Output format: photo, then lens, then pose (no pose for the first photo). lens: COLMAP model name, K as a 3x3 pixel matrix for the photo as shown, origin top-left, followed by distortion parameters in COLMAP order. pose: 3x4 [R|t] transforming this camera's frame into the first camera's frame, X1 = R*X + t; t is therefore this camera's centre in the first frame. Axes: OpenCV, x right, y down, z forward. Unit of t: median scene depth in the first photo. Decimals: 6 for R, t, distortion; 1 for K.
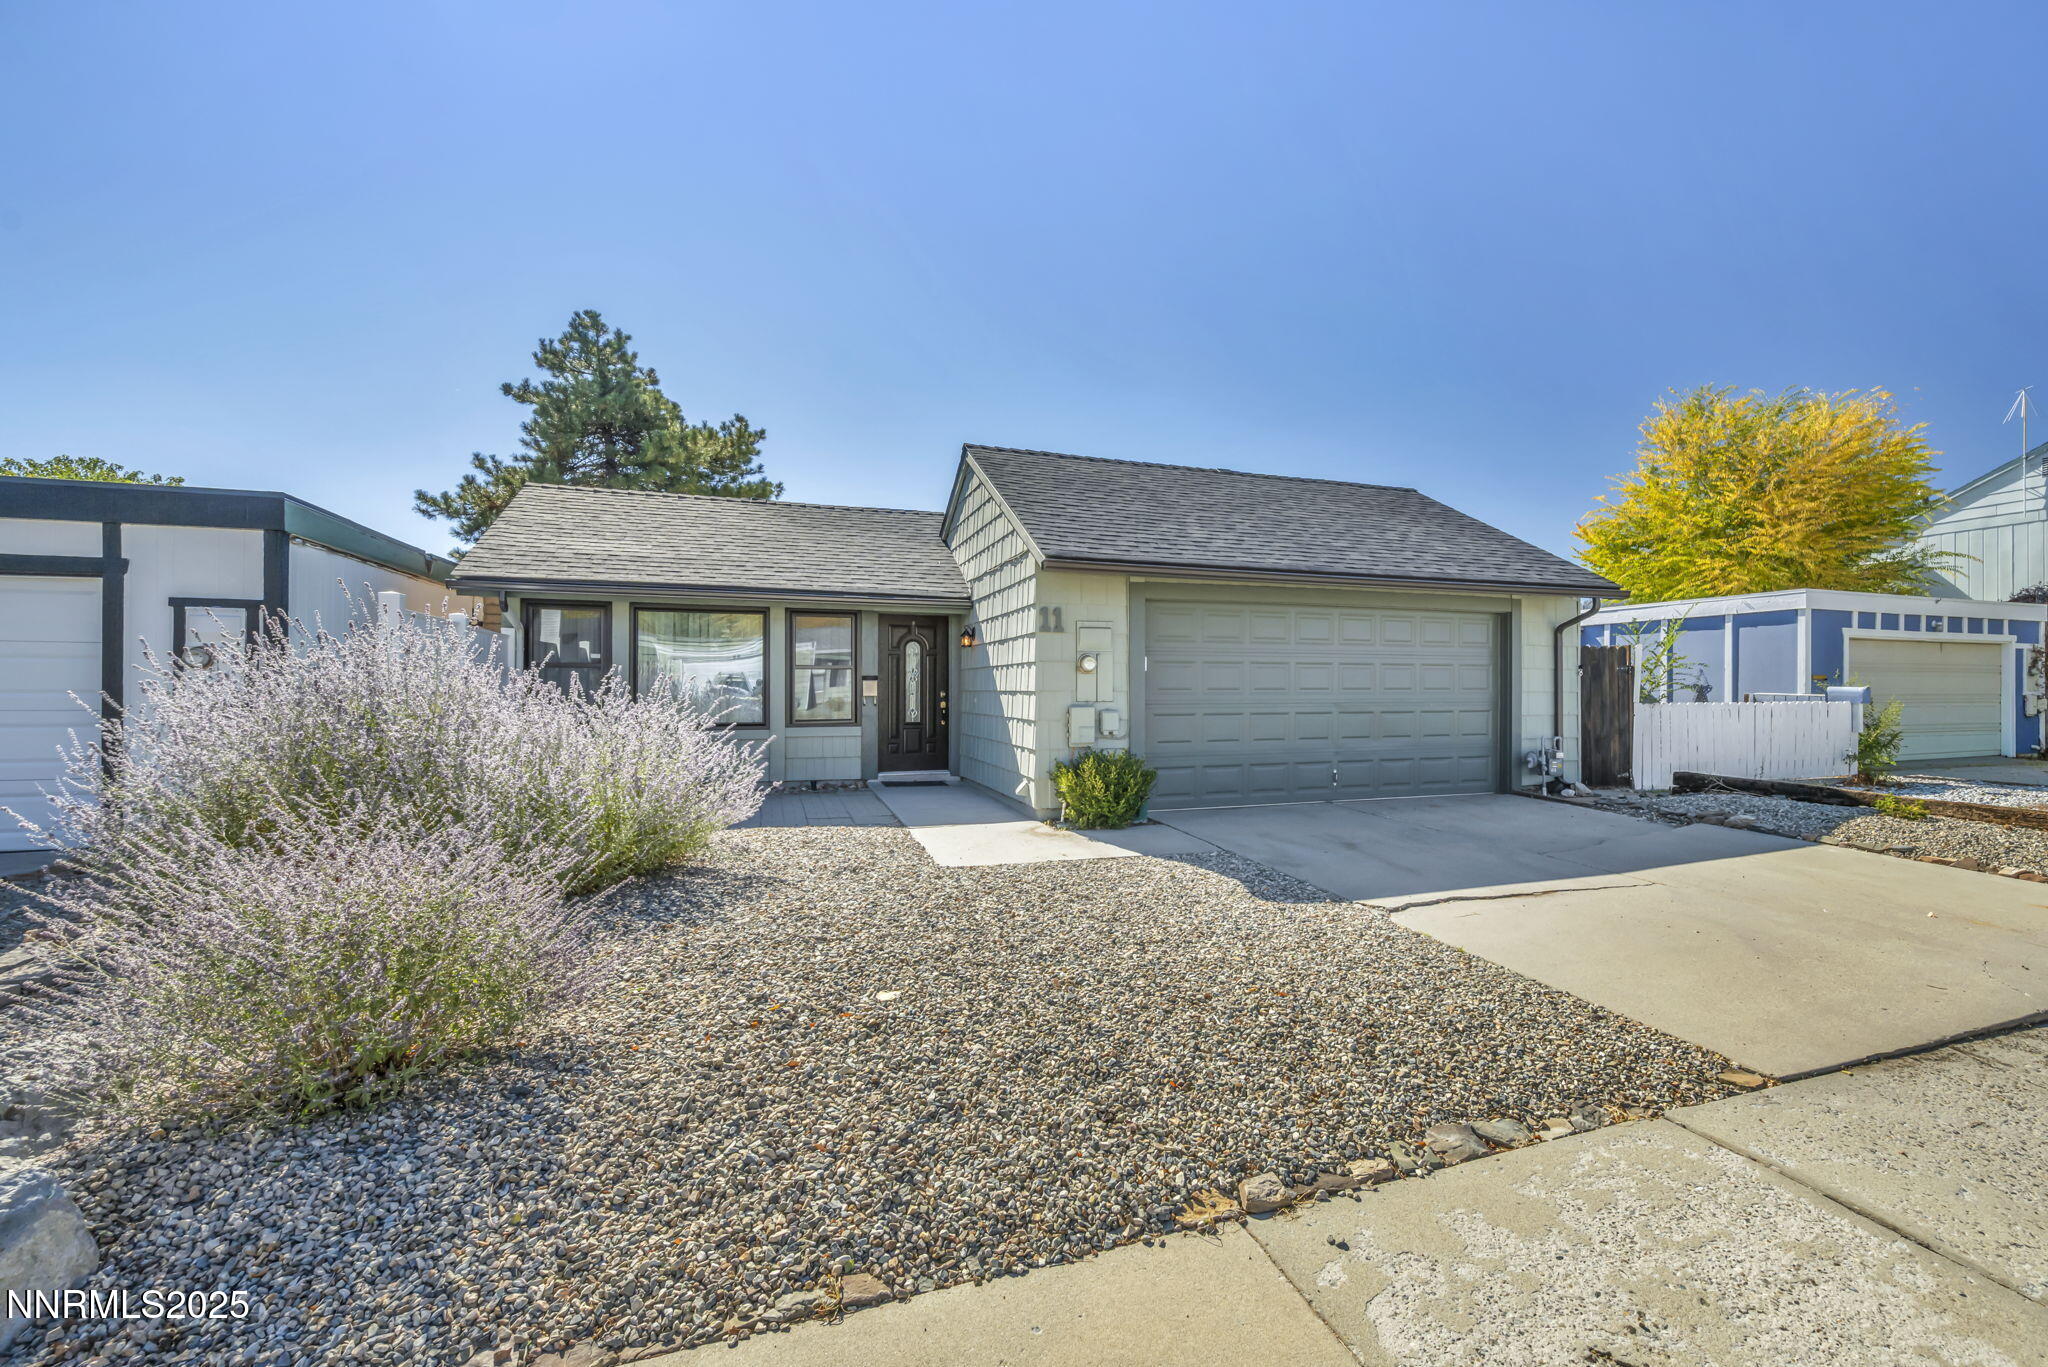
lens RADIAL K [[817.0, 0, 1085.1], [0, 817.0, 685.2], [0, 0, 1]] dist [-0.001270, 0.000106]
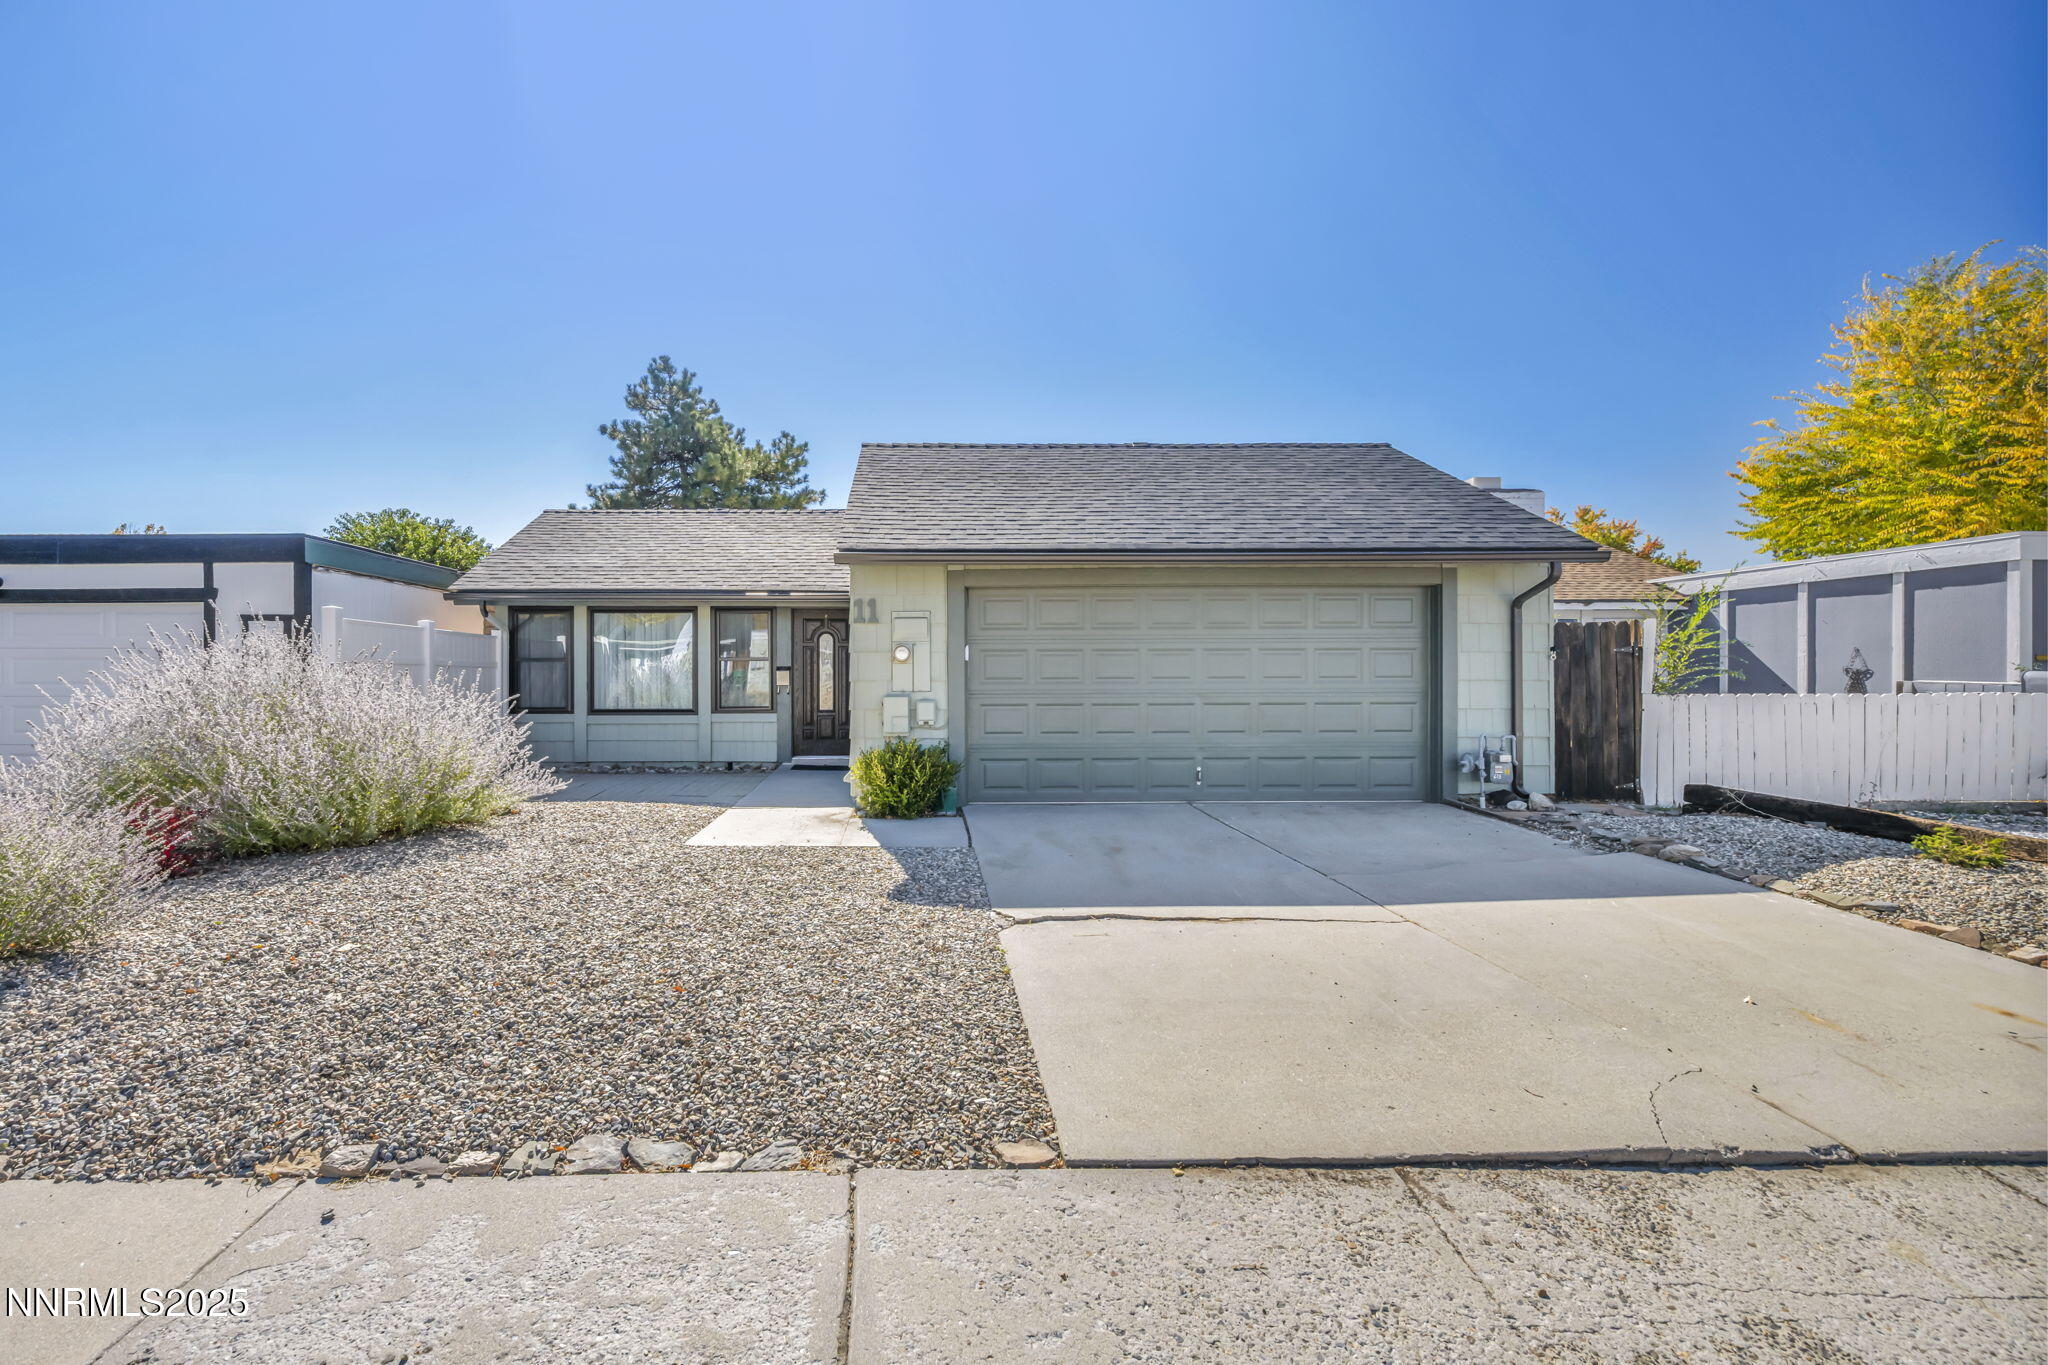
lens RADIAL K [[817.0, 0, 1027.1], [0, 817.0, 678.9], [0, 0, 1]] dist [-0.001270, 0.000106]
pose [[0.946863, -0.002790, -0.321625, 0.398013], [0.005340, 0.999961, 0.007046, -0.001509], [0.321592, -0.008389, 0.946841, 0.082080]]
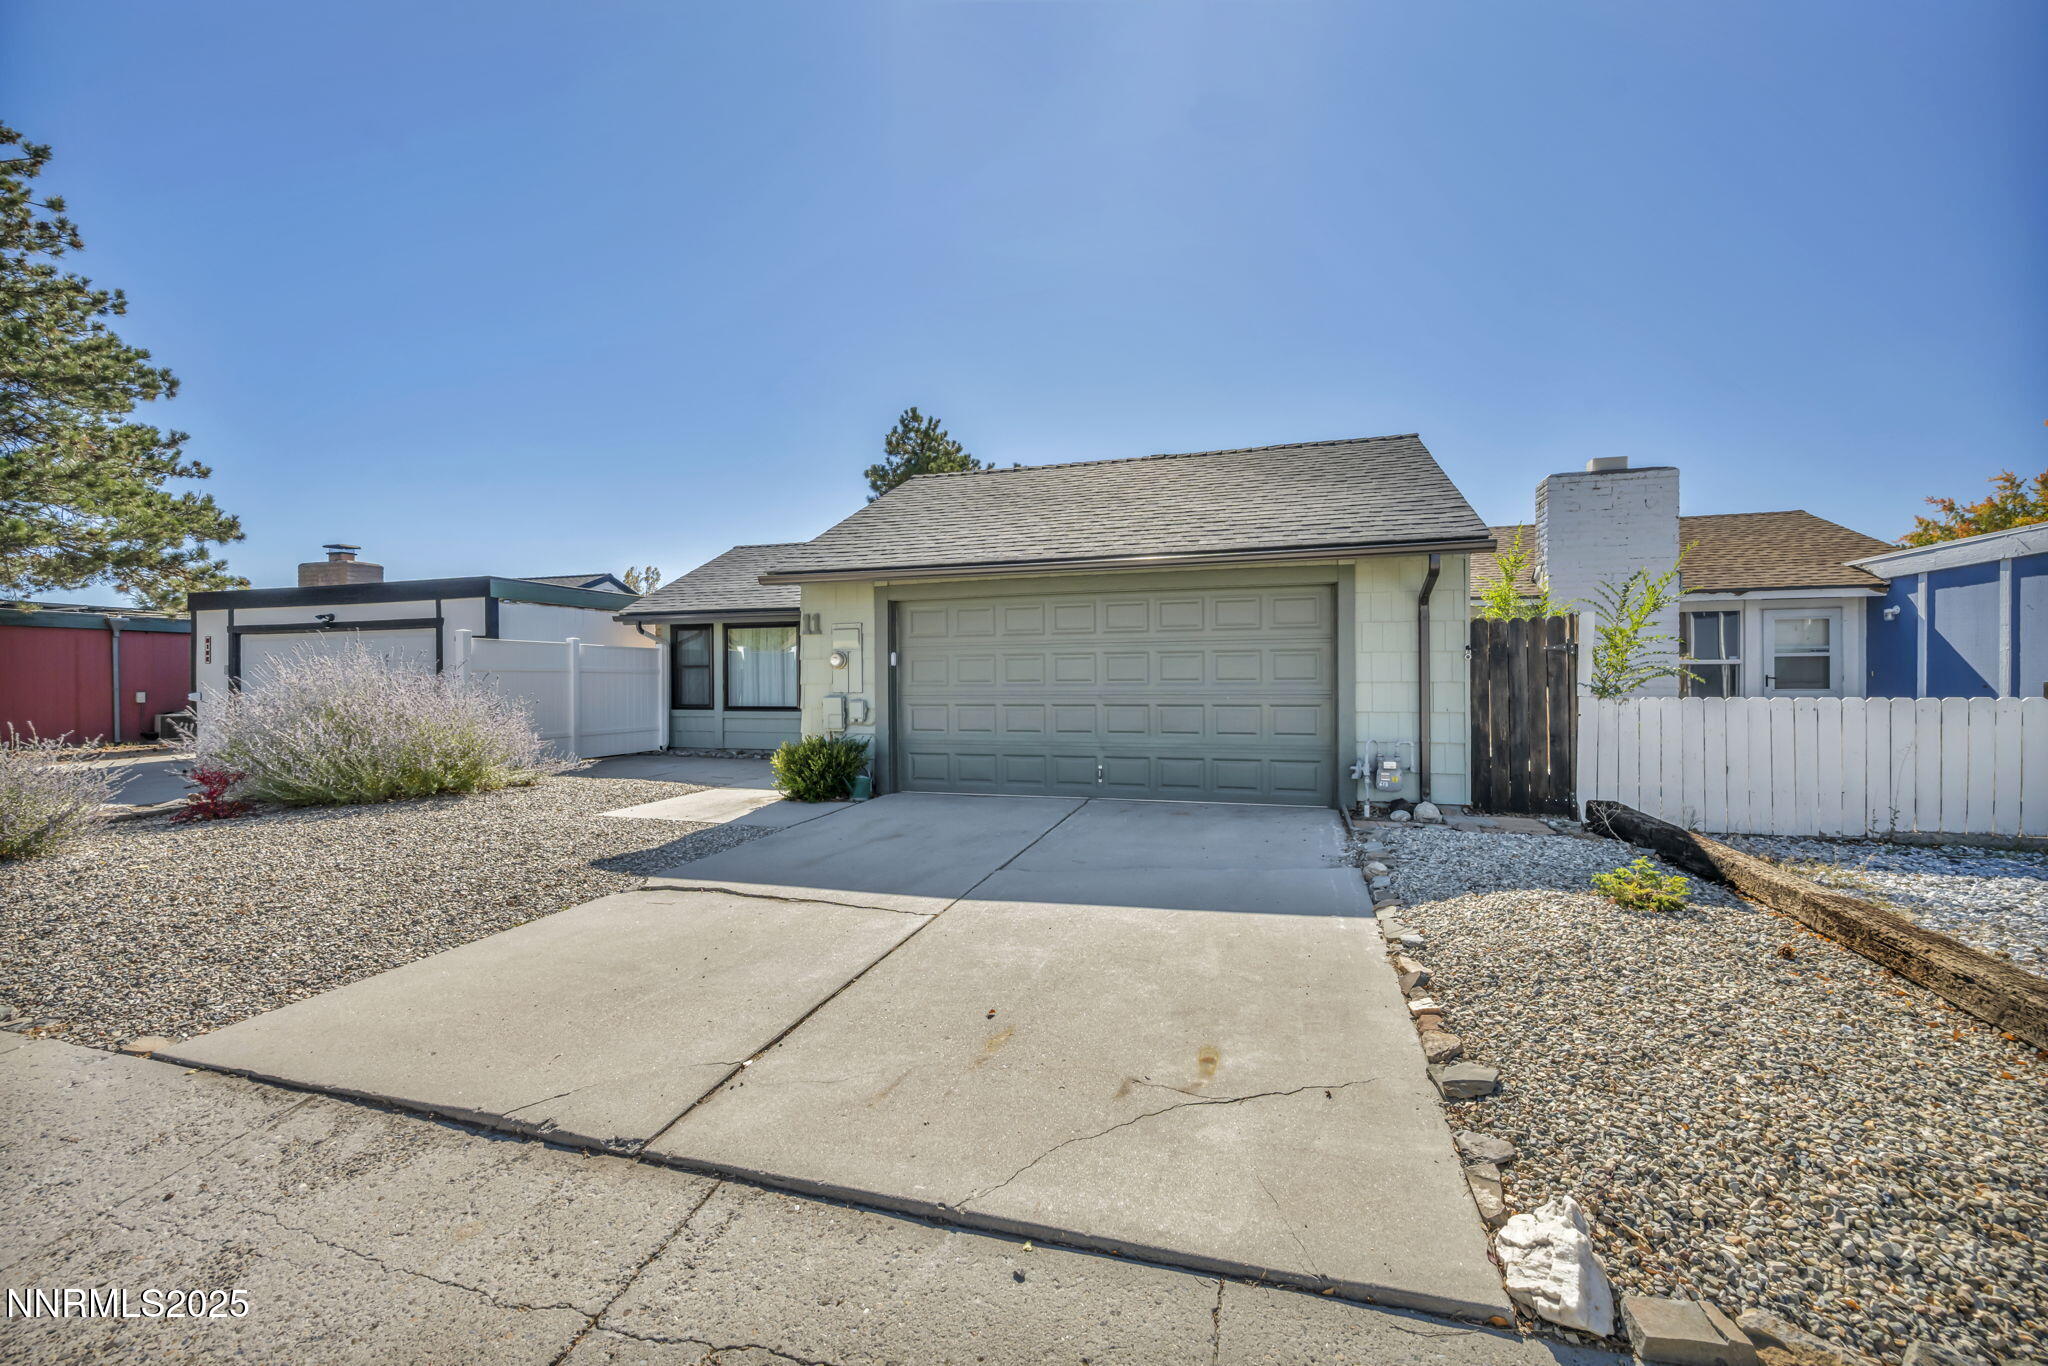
lens RADIAL K [[750.3, 0, 1037.6], [0, 750.3, 684.7], [0, 0, 1]] dist [0.000501, -0.000043]
pose [[0.822596, -0.002169, -0.568623, 0.711026], [0.009770, 0.999899, 0.010318, 0.000036], [0.568543, -0.014043, 0.822534, 0.237381]]
